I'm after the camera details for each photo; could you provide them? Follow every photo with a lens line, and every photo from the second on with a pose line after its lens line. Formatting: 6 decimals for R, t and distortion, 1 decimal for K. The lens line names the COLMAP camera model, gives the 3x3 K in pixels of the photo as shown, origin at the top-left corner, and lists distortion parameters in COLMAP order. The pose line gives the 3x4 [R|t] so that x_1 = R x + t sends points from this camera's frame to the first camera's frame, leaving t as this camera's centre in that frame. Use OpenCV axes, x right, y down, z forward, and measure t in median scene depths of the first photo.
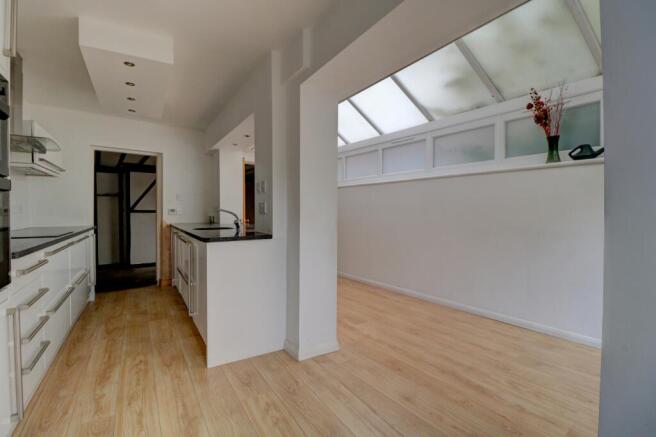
lens RADIAL K [[304.5, 0, 323.9], [0, 304.5, 215.3], [0, 0, 1]] dist [-0.000458, -0.012391]
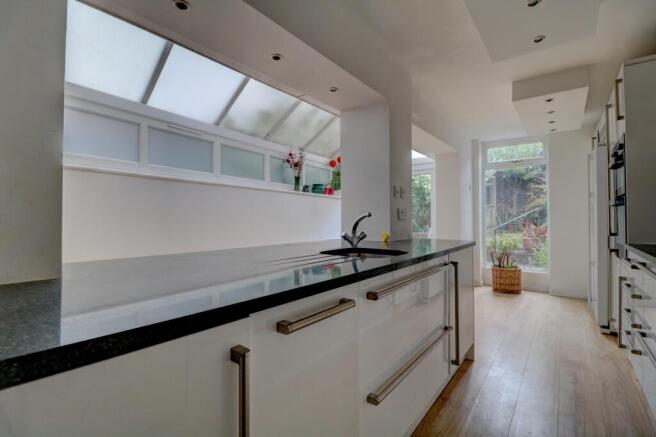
lens RADIAL K [[304.5, 0, 323.9], [0, 304.5, 215.3], [0, 0, 1]] dist [-0.000458, -0.012391]
pose [[-0.349233, 0.008157, 0.937001, -0.977309], [0.012228, 0.999917, -0.004147, -0.026205], [-0.936956, 0.010010, -0.349303, 1.507875]]
